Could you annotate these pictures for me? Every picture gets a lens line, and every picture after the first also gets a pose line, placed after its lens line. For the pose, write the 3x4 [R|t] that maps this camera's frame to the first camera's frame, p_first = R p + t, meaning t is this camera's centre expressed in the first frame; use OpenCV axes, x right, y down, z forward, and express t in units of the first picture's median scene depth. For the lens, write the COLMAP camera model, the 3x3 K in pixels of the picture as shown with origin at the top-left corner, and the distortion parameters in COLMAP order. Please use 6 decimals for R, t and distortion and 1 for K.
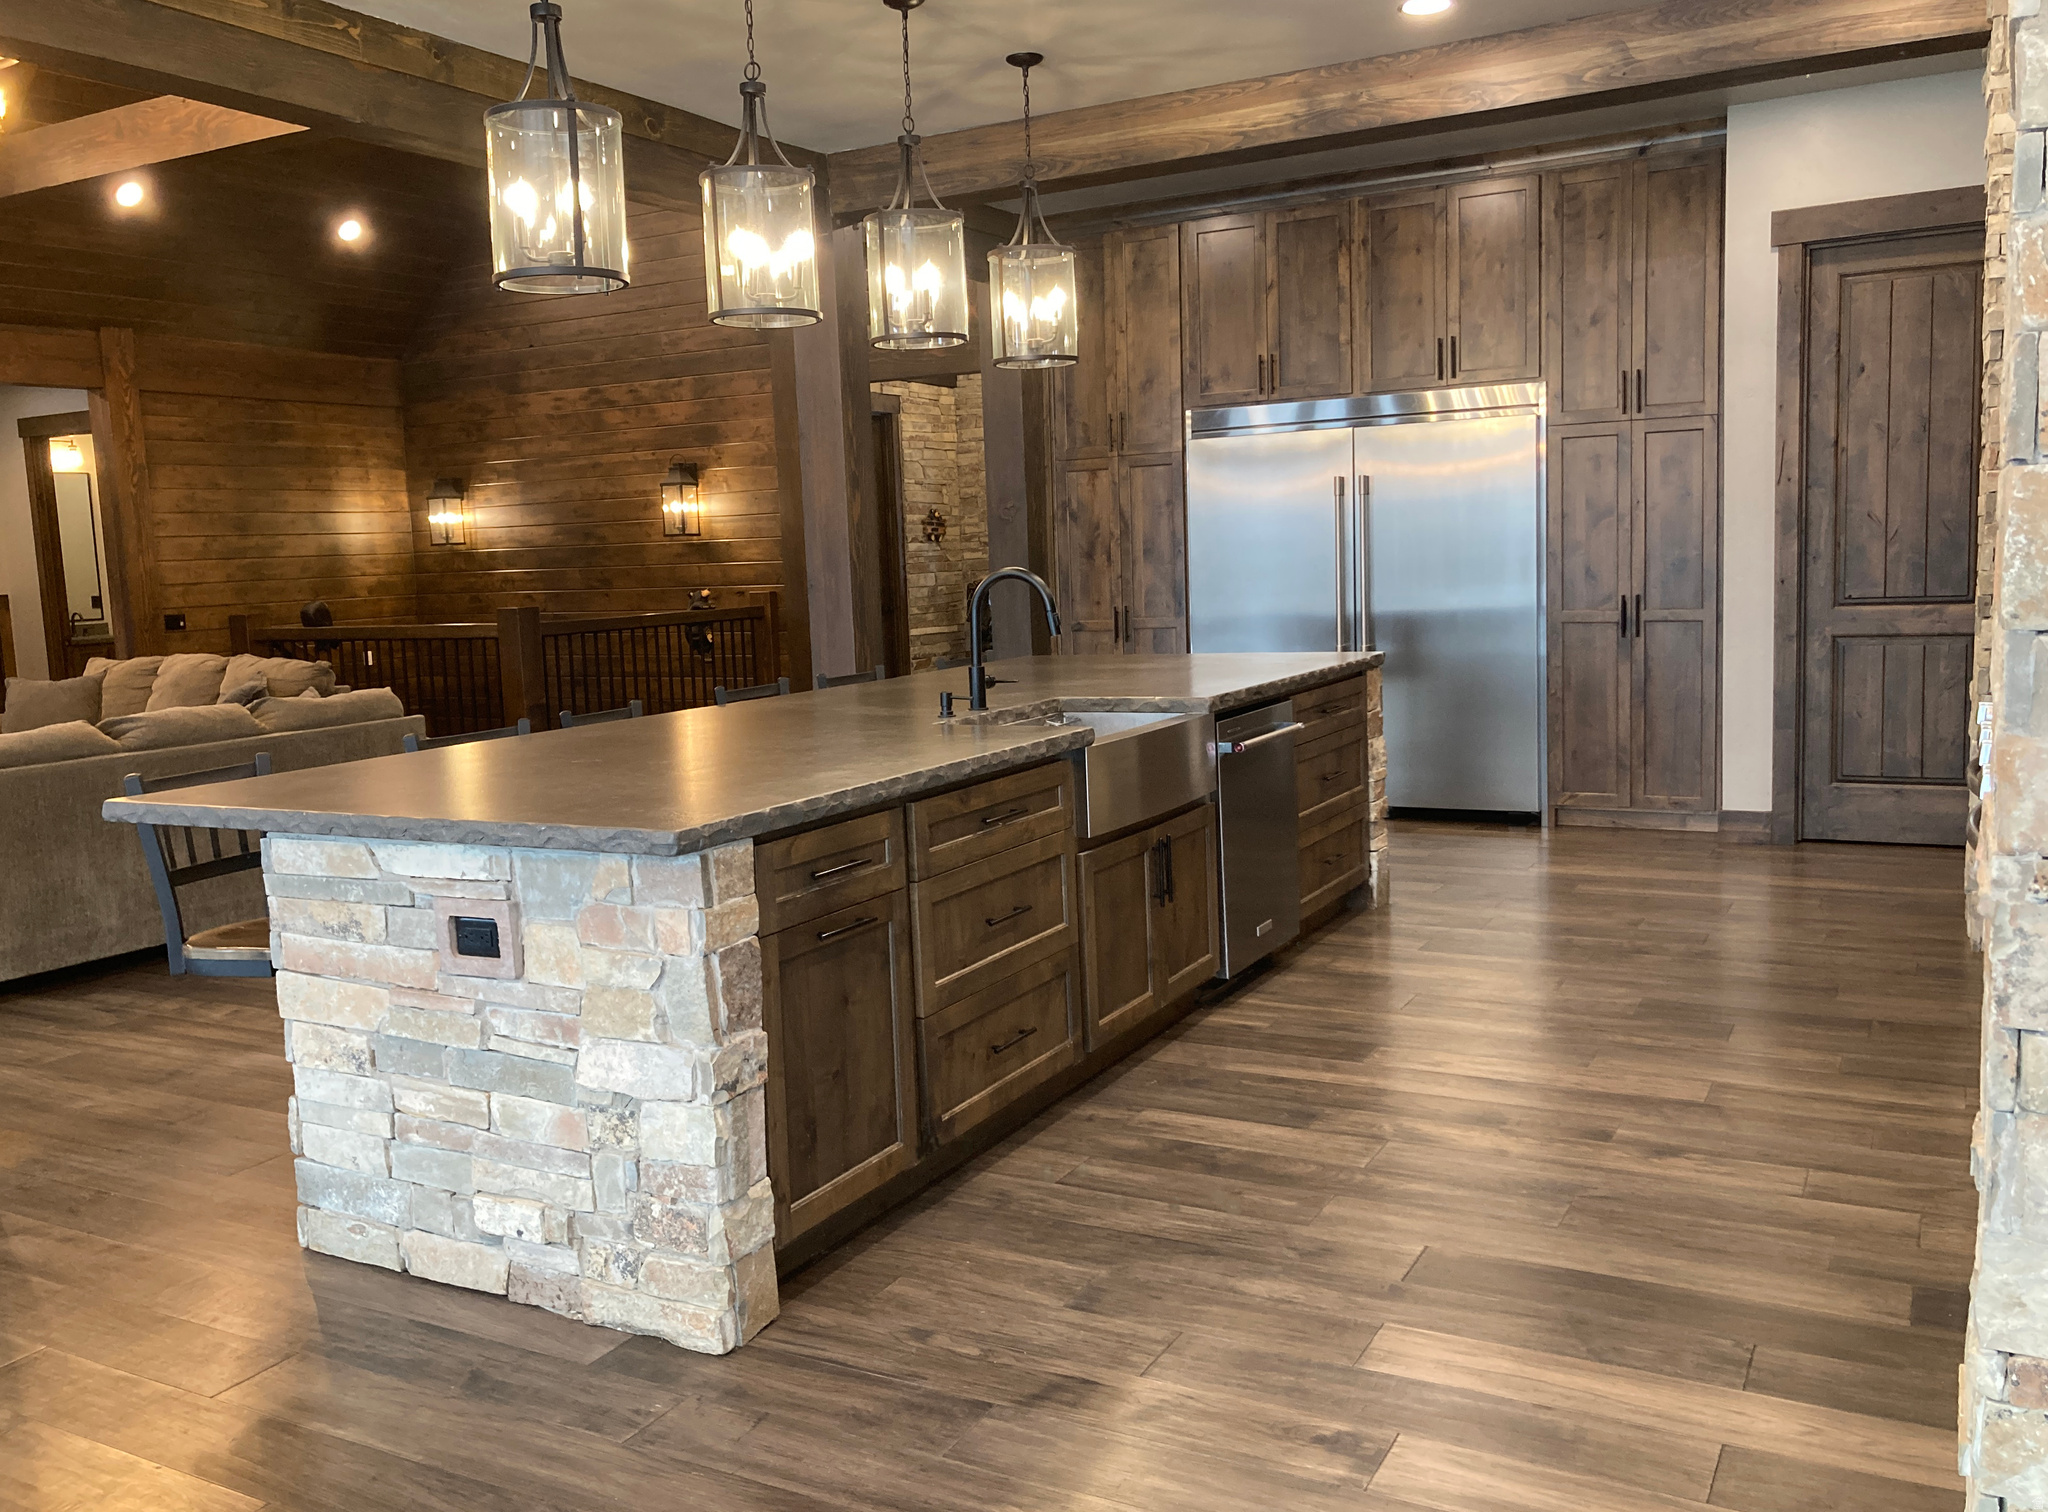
lens RADIAL K [[1733.2, 0, 1015.1], [0, 1733.2, 767.5], [0, 0, 1]] dist [0.002067, 0.006000]
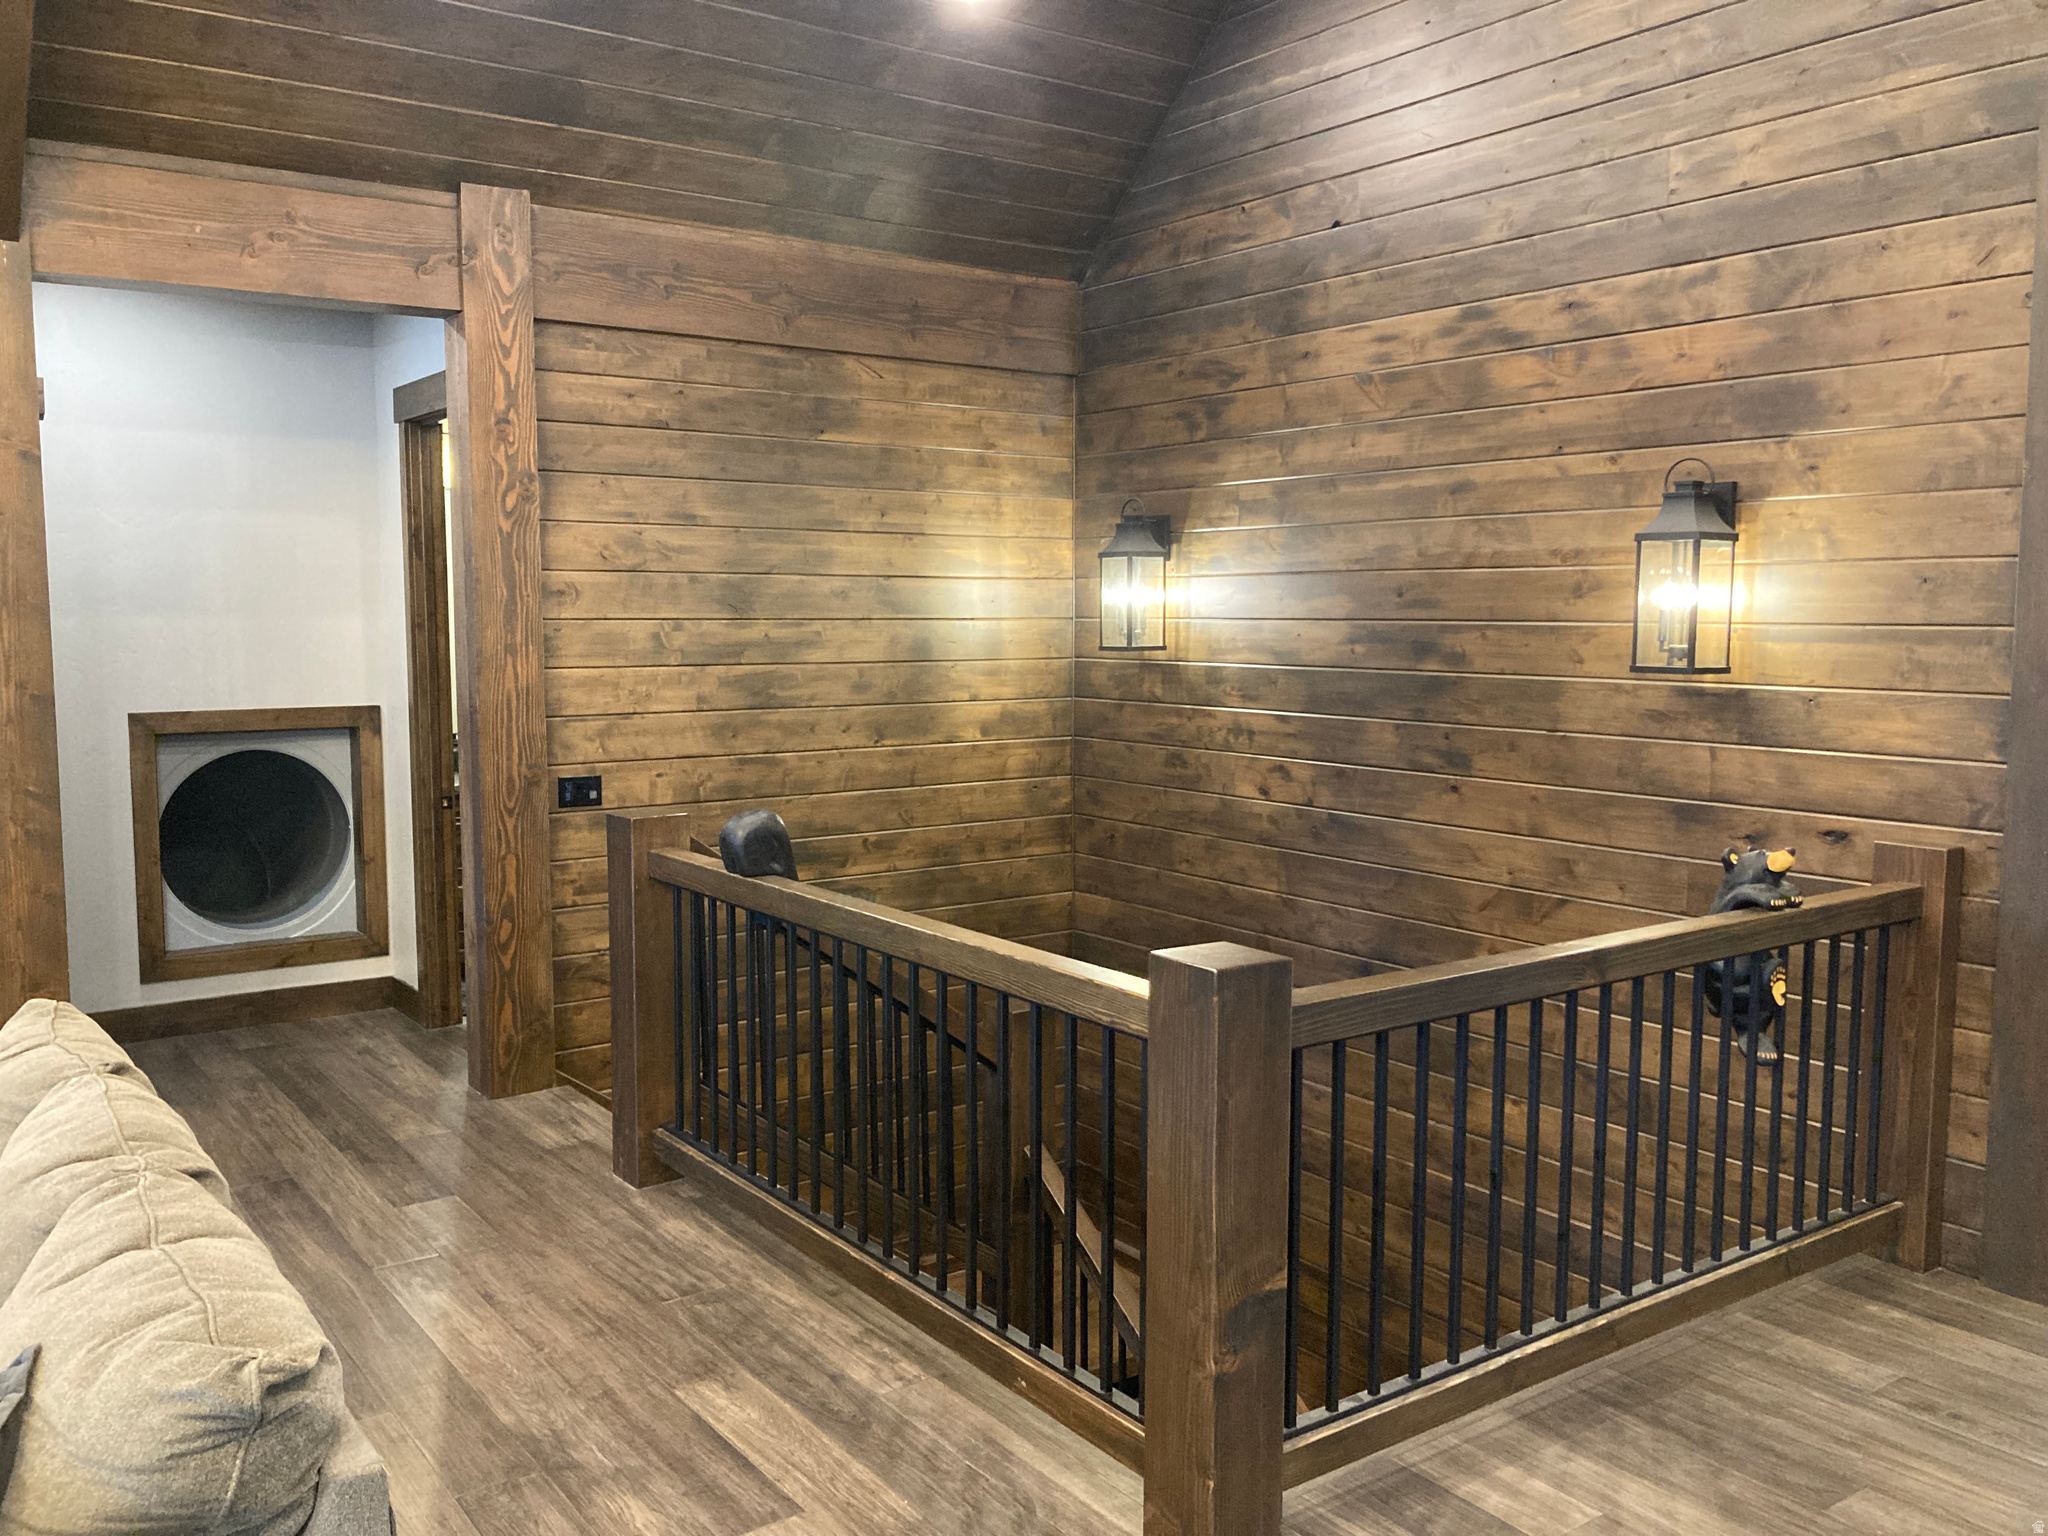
lens RADIAL K [[1668.2, 0, 1023.8], [0, 1668.2, 763.5], [0, 0, 1]] dist [0.050853, -0.057154]
pose [[0.905109, 0.080210, -0.417545, -0.160557], [-0.091450, 0.995785, -0.006946, -0.093799], [0.415228, 0.044471, 0.908630, 0.580904]]
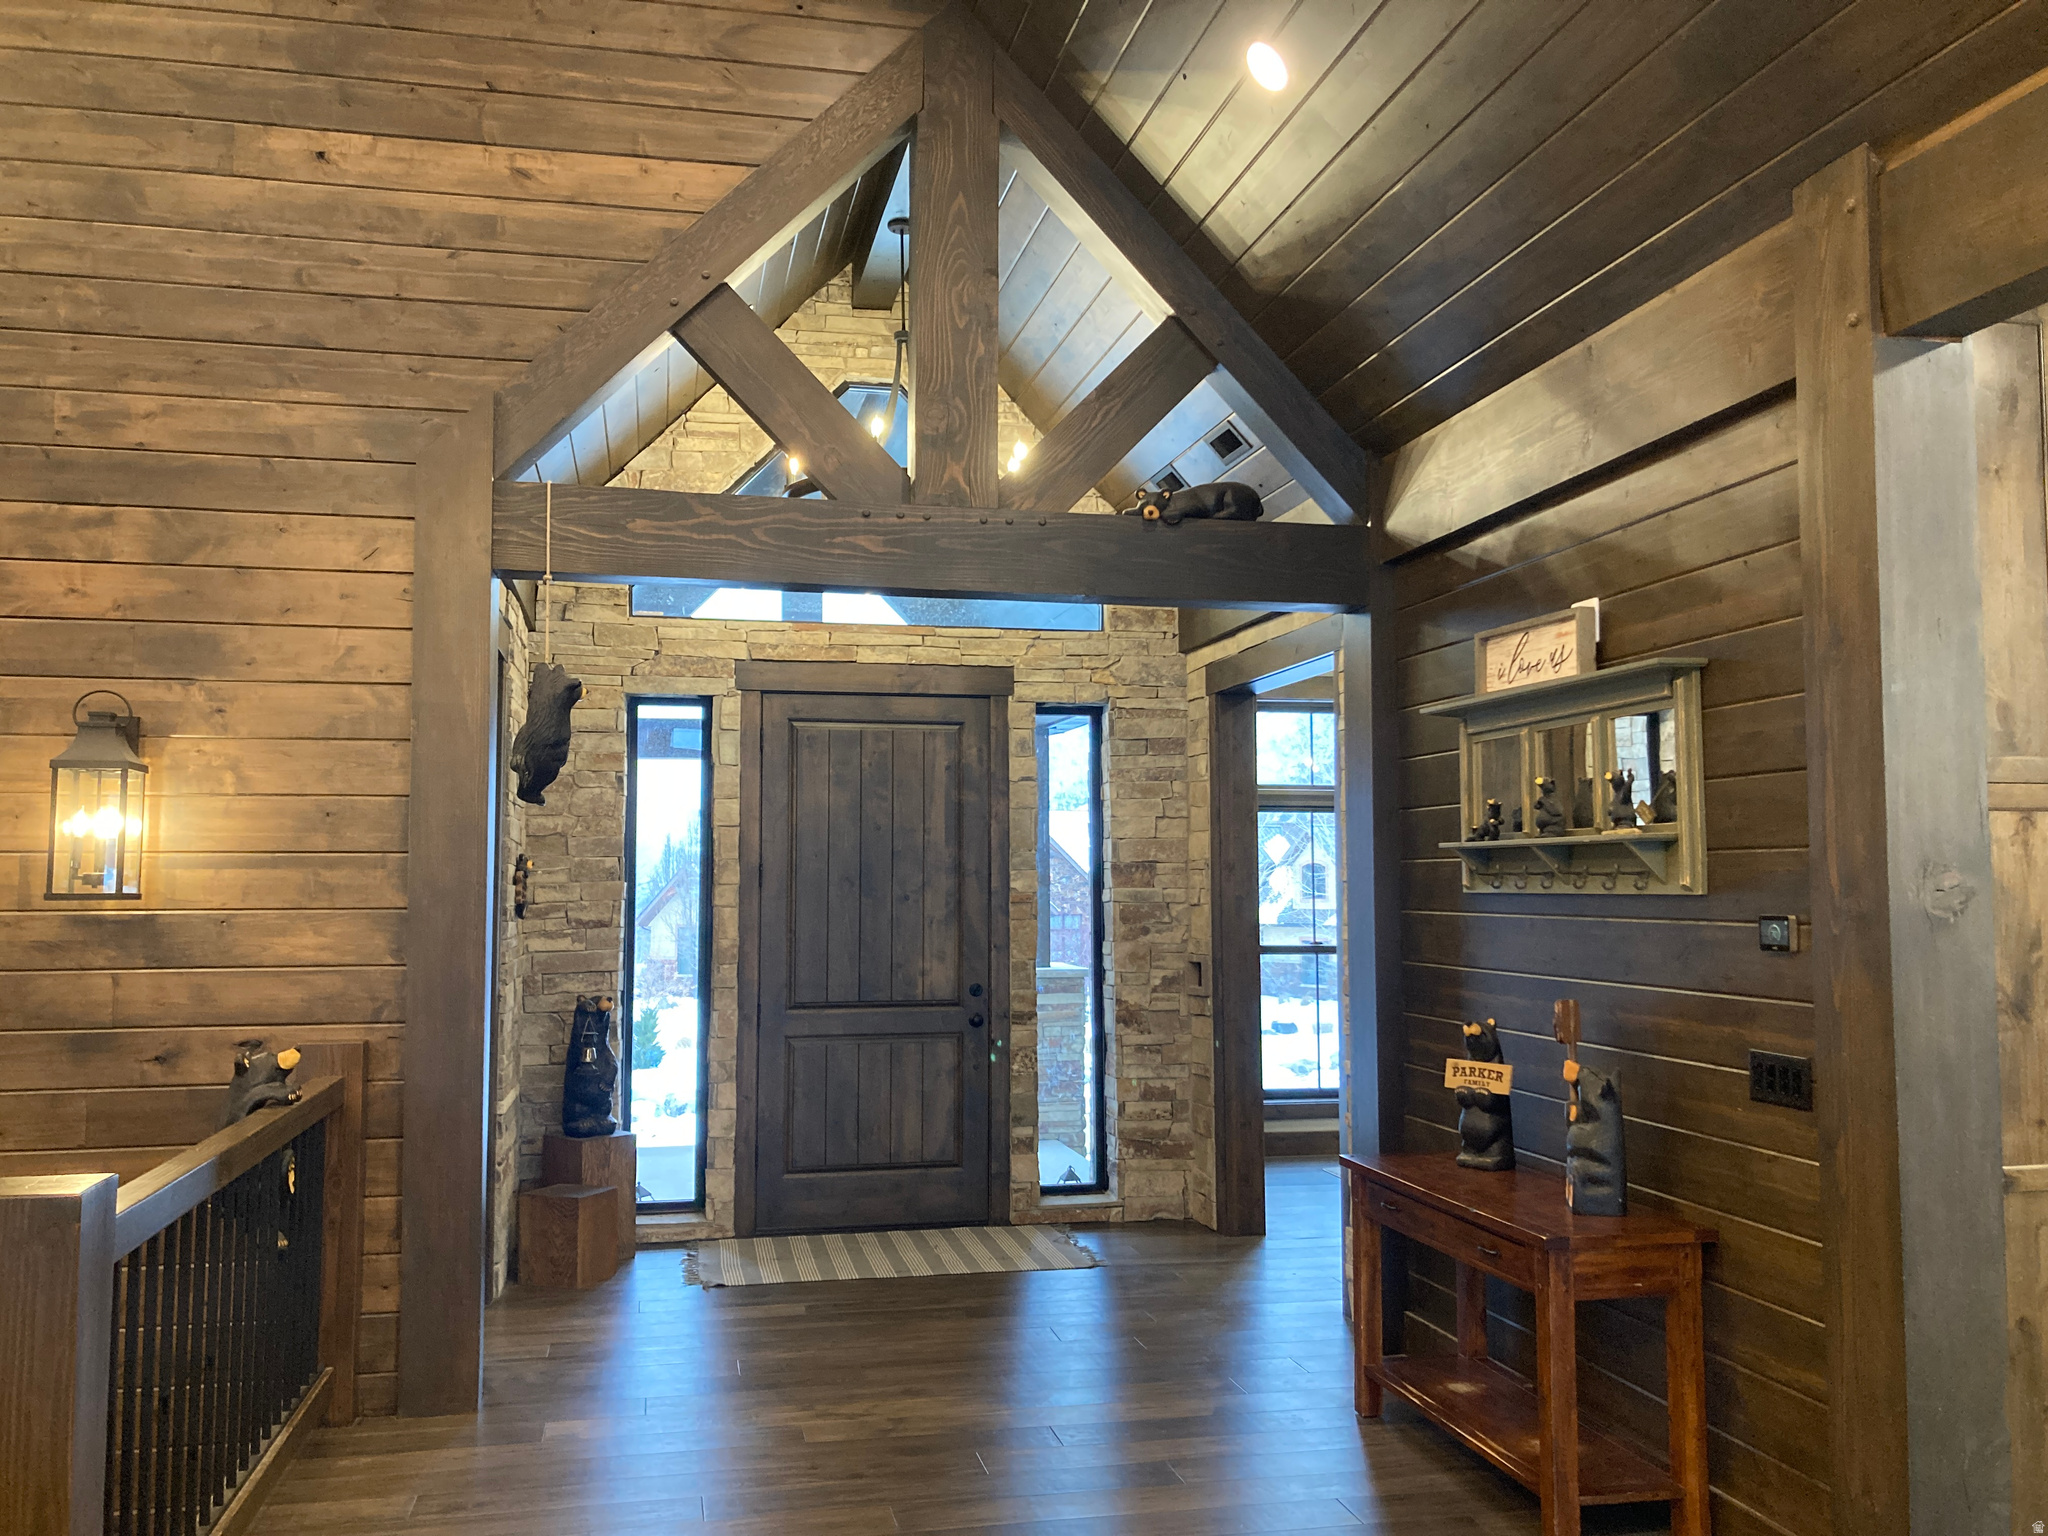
lens RADIAL K [[1668.2, 0, 1023.8], [0, 1668.2, 763.5], [0, 0, 1]] dist [0.050853, -0.057154]
pose [[0.755769, 0.082443, 0.649628, -0.271081], [0.055646, 0.980369, -0.189154, -0.077686], [-0.652470, 0.179106, 0.736345, 0.562428]]
